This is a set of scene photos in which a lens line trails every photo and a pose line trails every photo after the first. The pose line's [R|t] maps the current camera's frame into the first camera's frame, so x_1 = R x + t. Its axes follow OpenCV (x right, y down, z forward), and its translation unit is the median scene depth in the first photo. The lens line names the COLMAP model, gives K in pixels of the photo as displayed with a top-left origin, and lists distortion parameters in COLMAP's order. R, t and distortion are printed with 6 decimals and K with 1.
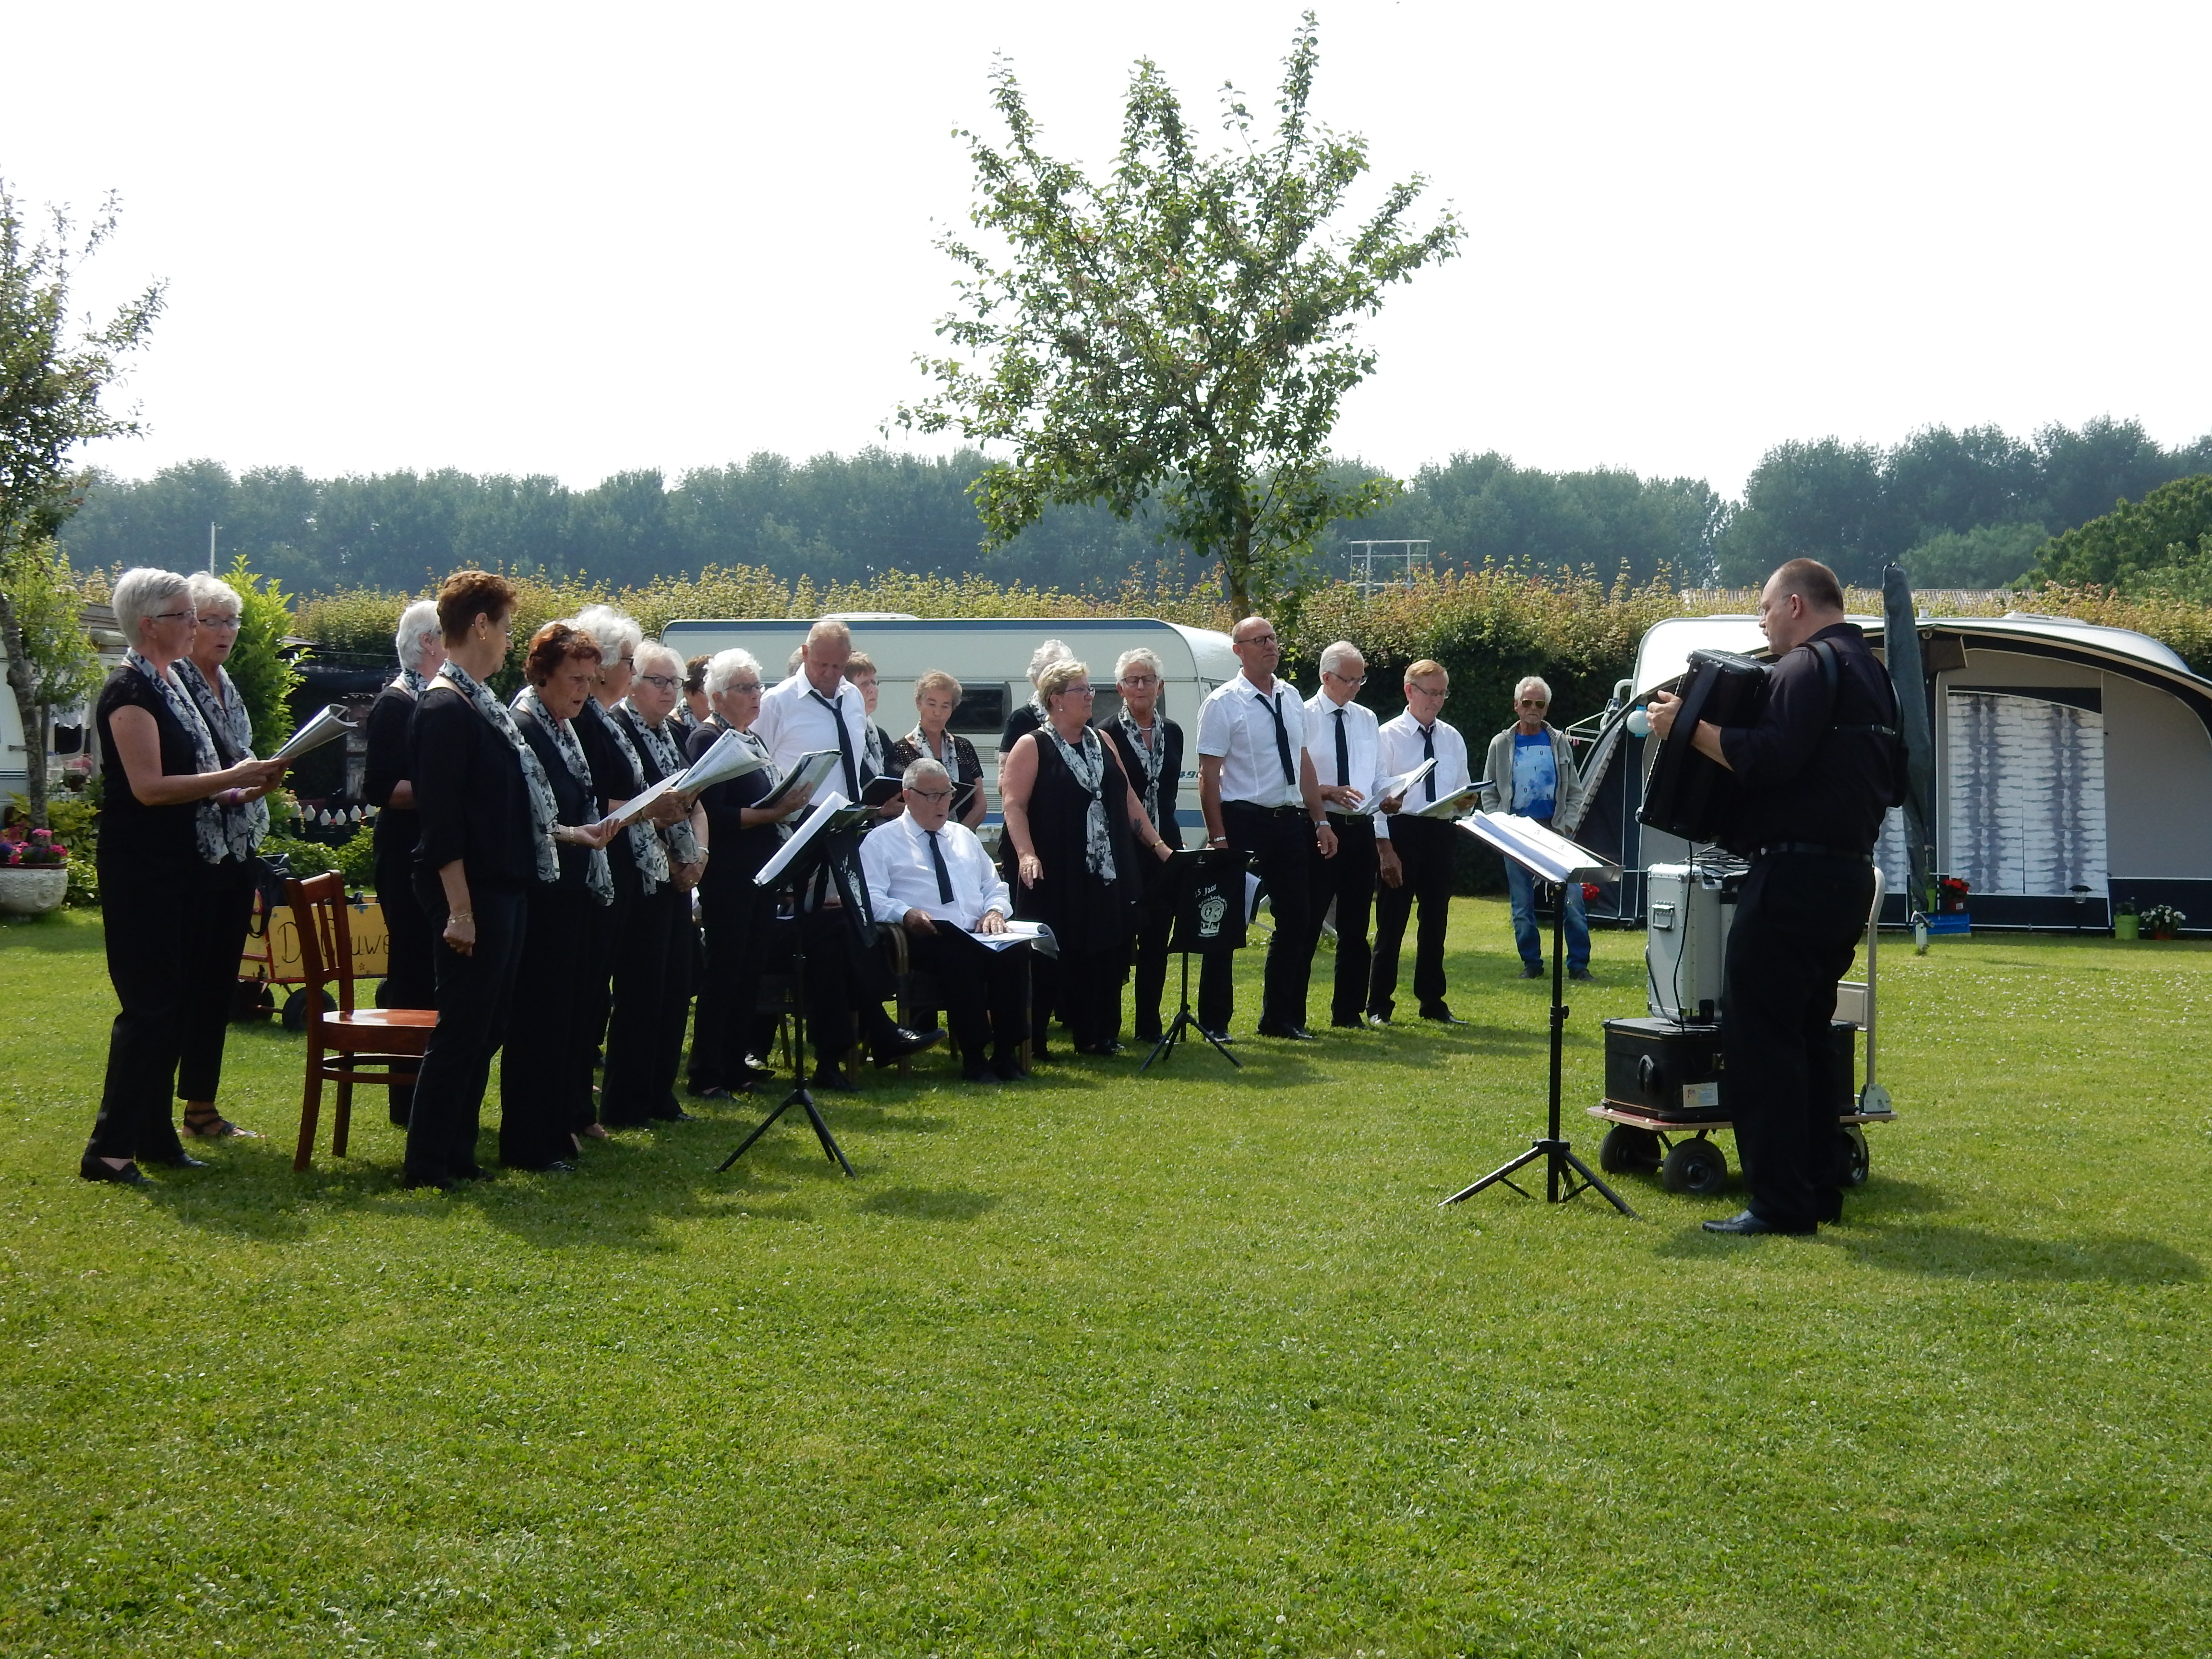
lens RADIAL K [[3223.6, 0, 1111.7], [0, 3223.6, 873.6], [0, 0, 1]] dist [0.004745, 0.000000]
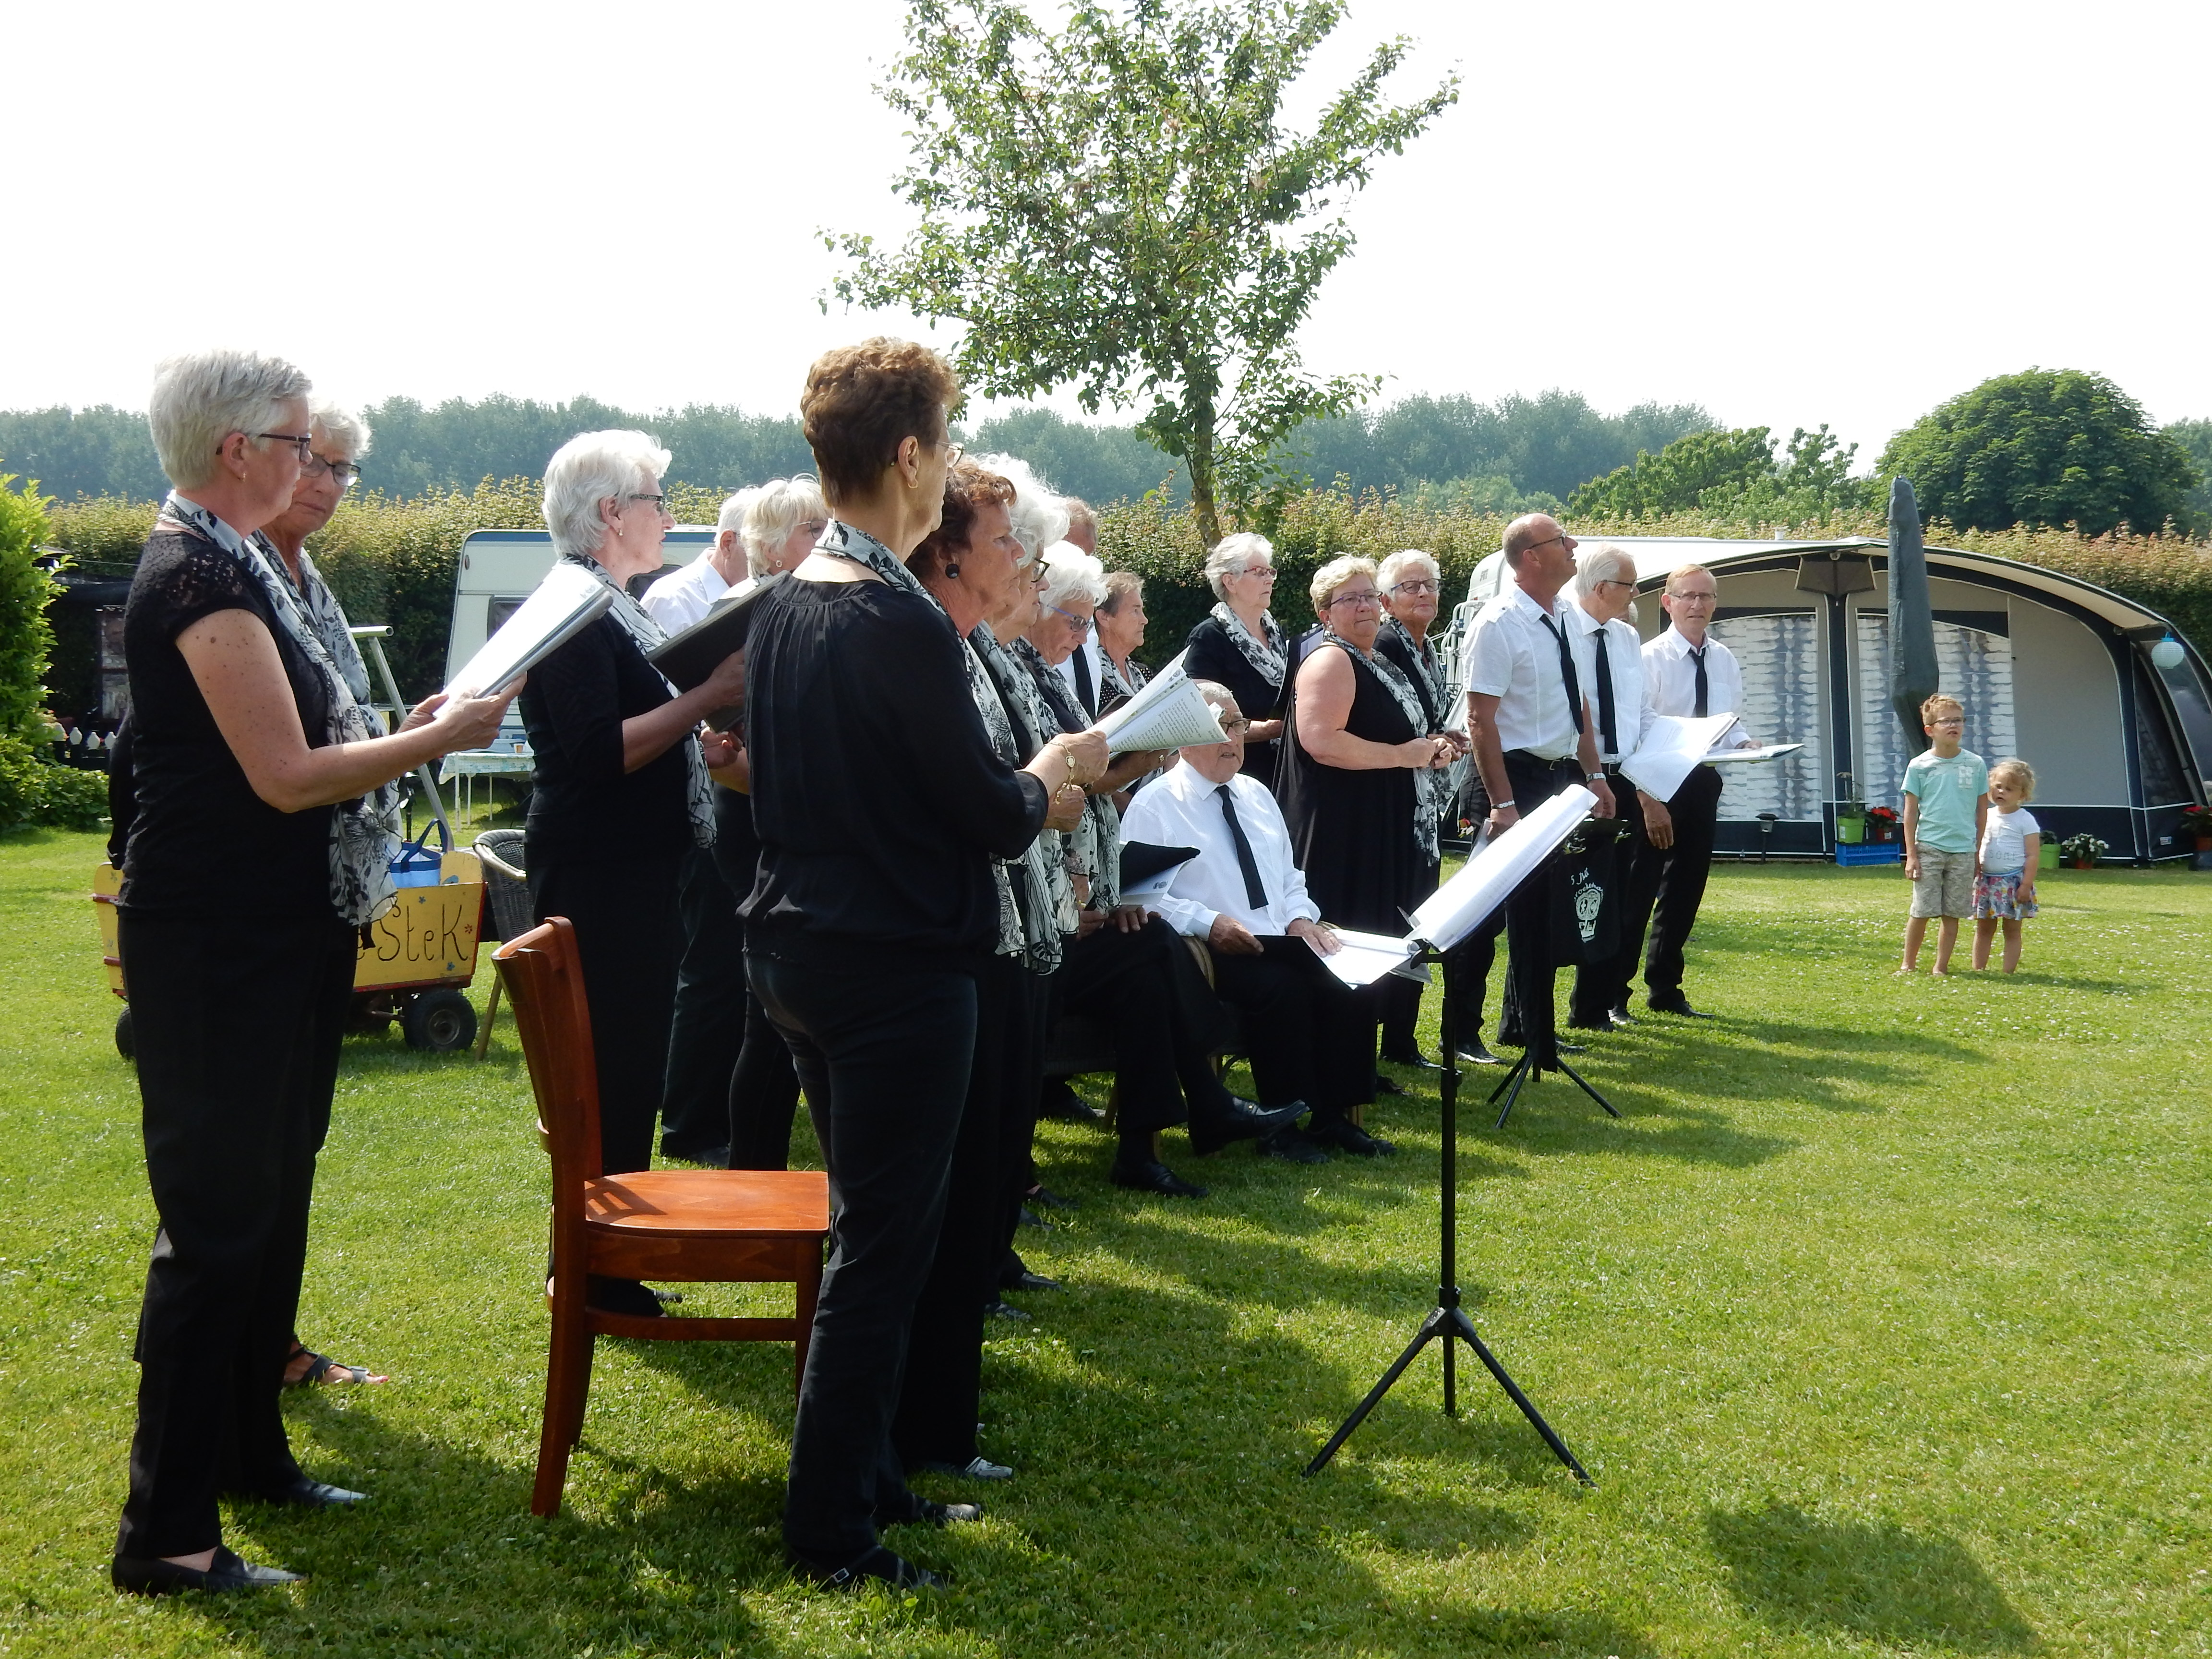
lens RADIAL K [[2706.5, 0, 1126.0], [0, 2706.5, 848.3], [0, 0, 1]] dist [-0.010428, 0.000000]
pose [[0.986542, -0.007291, 0.163346, -0.107458], [0.002466, 0.999555, 0.029727, -0.012103], [-0.163490, -0.028924, 0.986121, 0.260847]]
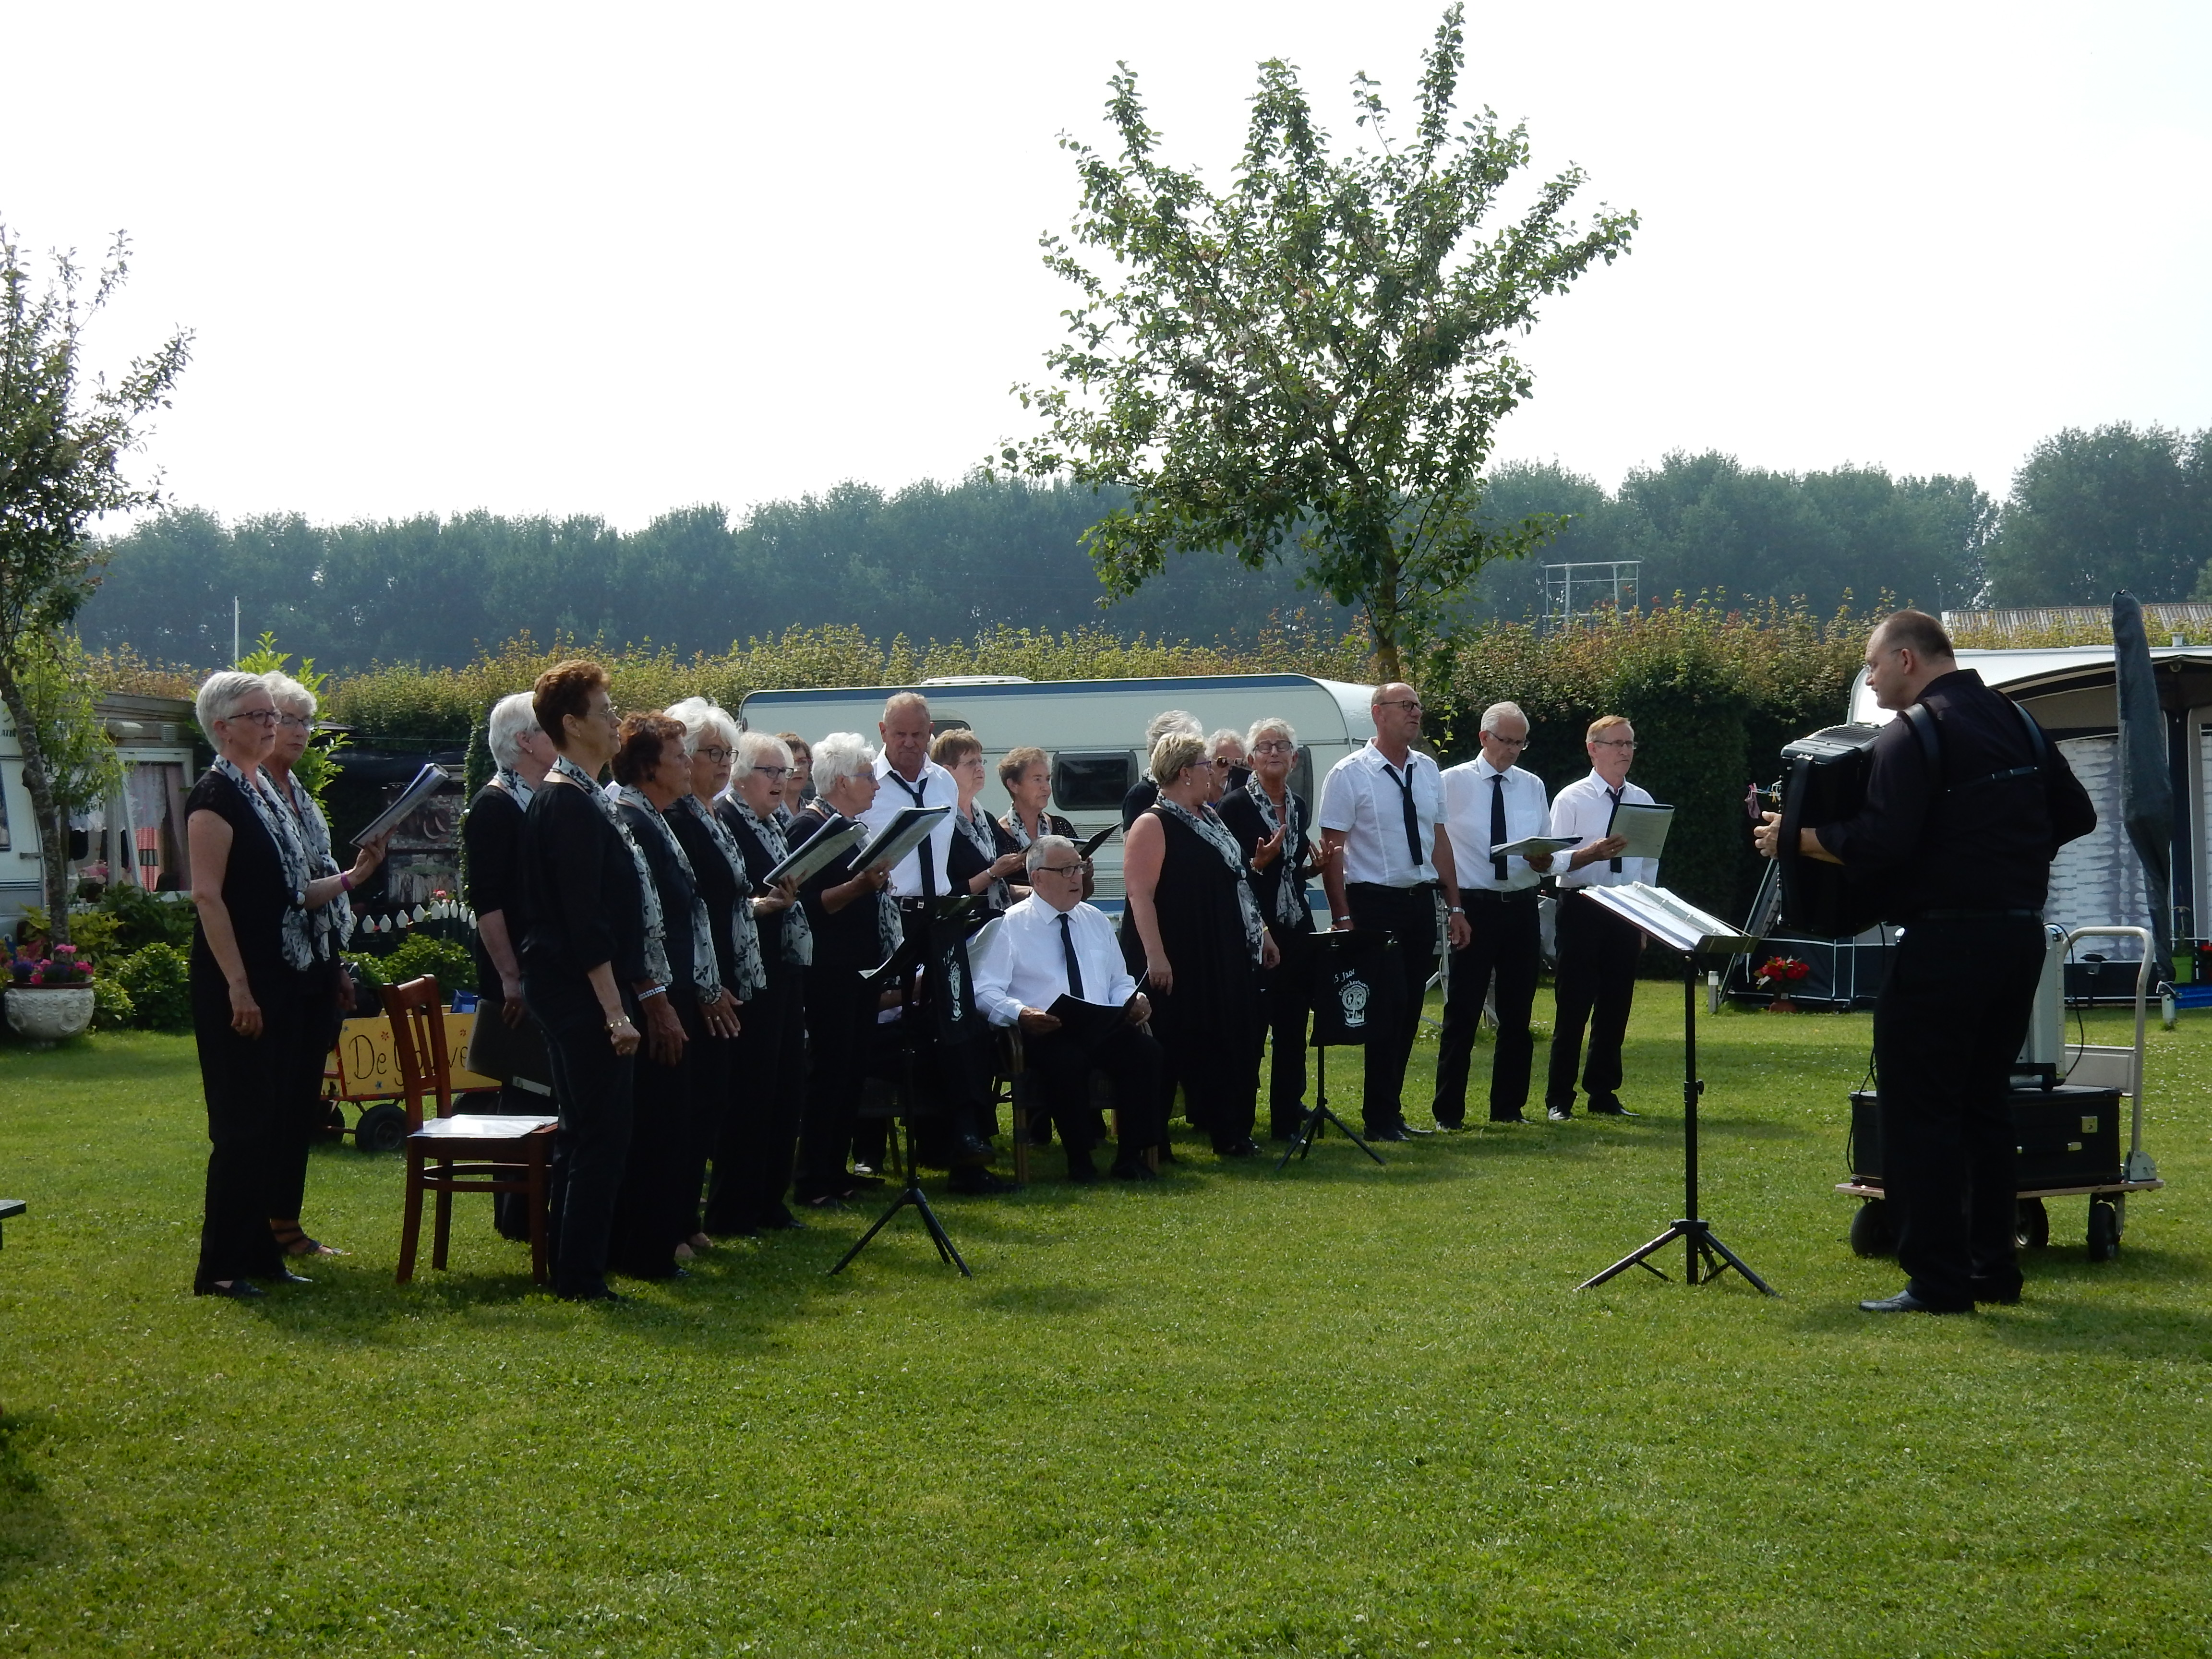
lens RADIAL K [[3882.0, 0, 1119.1], [0, 3882.0, 848.5], [0, 0, 1]] dist [0.007948, 0.000000]
pose [[0.998842, -0.027412, -0.039537, 0.006655], [0.026145, 0.999140, -0.032196, 0.001969], [0.040386, 0.031125, 0.998699, -0.077337]]
